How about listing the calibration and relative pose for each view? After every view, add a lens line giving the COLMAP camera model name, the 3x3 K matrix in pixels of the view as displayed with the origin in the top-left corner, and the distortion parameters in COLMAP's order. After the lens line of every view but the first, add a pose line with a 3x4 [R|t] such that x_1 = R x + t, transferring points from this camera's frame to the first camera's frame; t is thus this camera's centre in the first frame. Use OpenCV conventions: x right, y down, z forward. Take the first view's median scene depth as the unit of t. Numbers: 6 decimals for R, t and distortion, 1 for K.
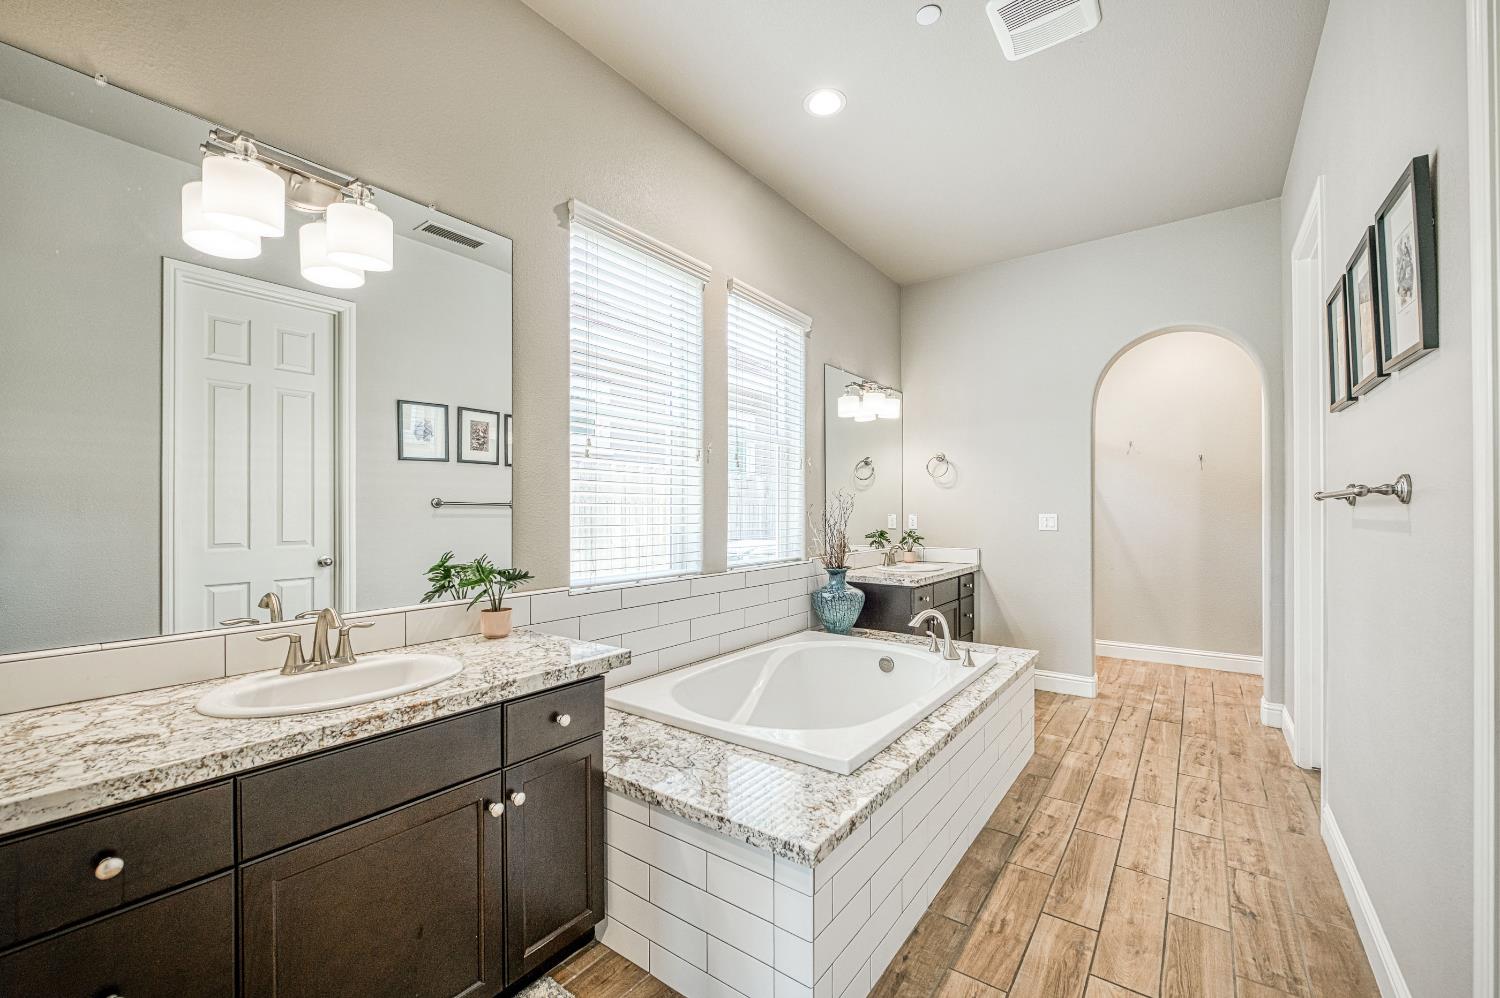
lens RADIAL K [[605.8, 0, 739.4], [0, 605.8, 501.1], [0, 0, 1]] dist [-0.001474, -0.002714]
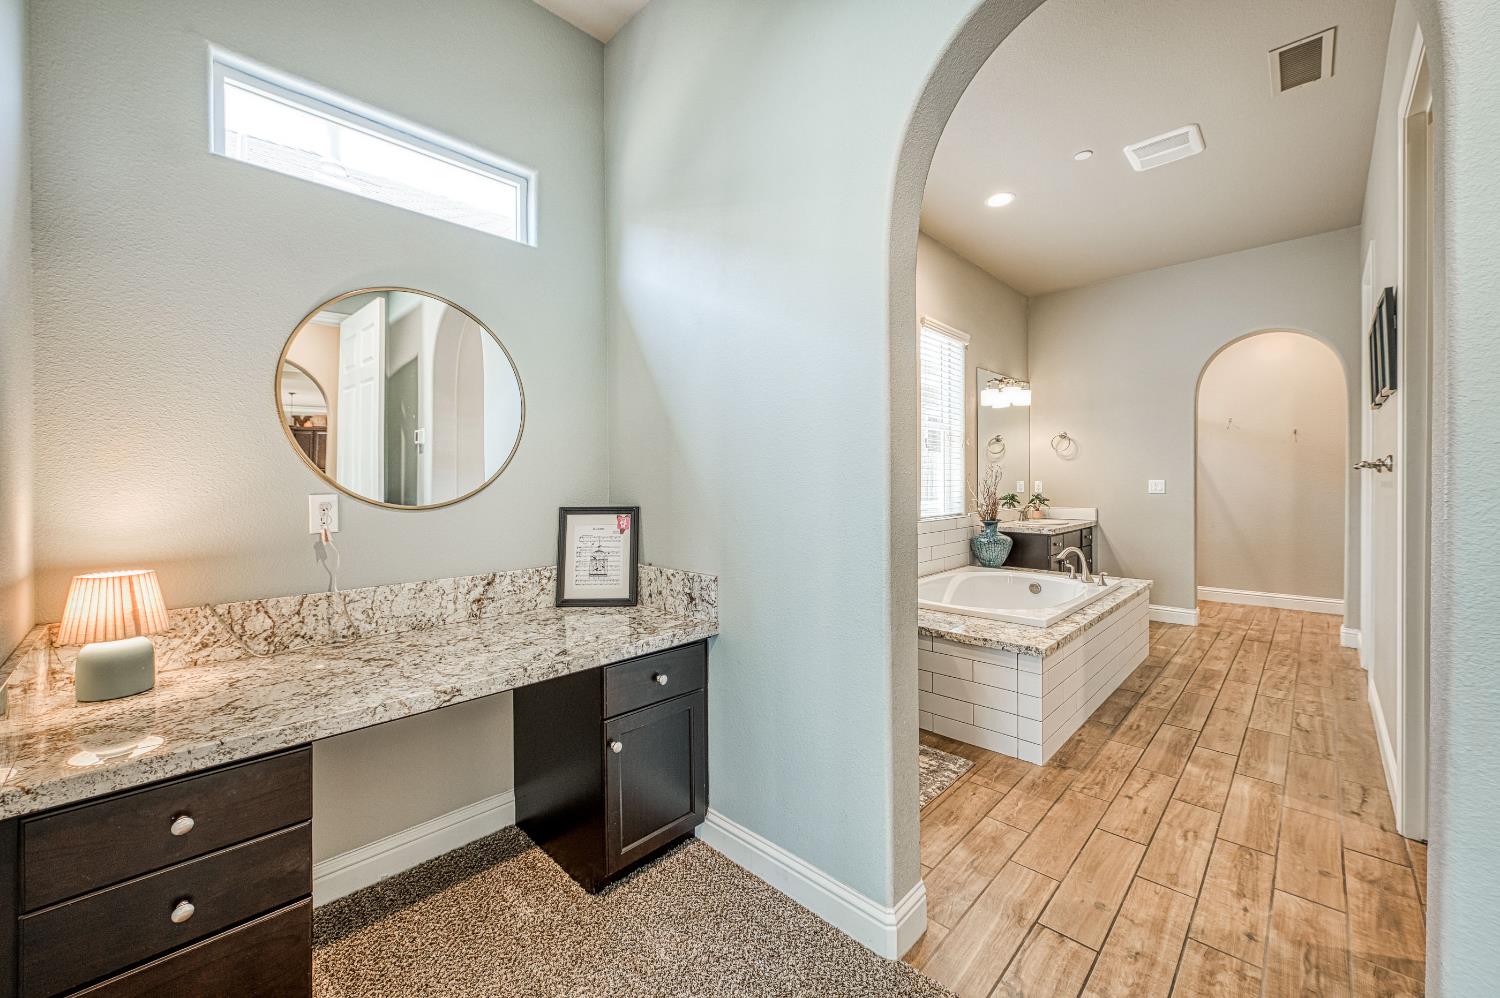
lens RADIAL K [[605.8, 0, 728.2], [0, 605.8, 480.1], [0, 0, 1]] dist [-0.001474, -0.002714]
pose [[0.992044, -0.005276, -0.125781, -0.261911], [0.007210, 0.999863, 0.014927, -0.004250], [0.125685, -0.015715, 0.991946, -0.434479]]
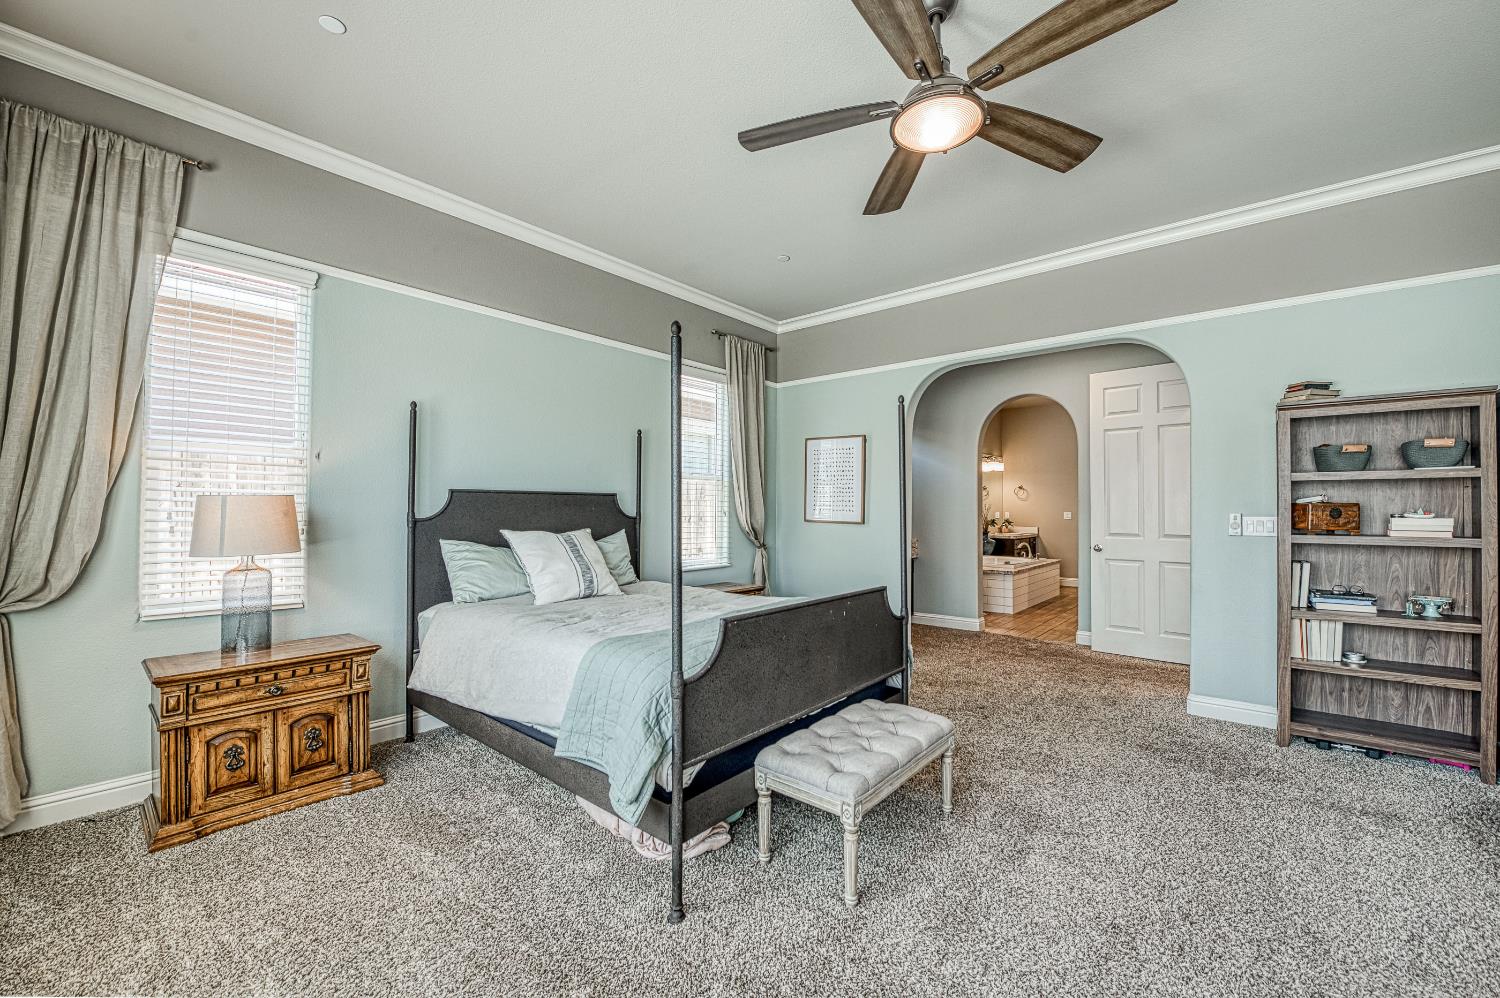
lens RADIAL K [[605.8, 0, 751.8], [0, 605.8, 508.1], [0, 0, 1]] dist [-0.001474, -0.002714]
pose [[0.999211, -0.001182, -0.039709, -0.791088], [0.001849, 0.999858, 0.016746, -0.043560], [0.039684, -0.016807, 0.999071, -1.771643]]
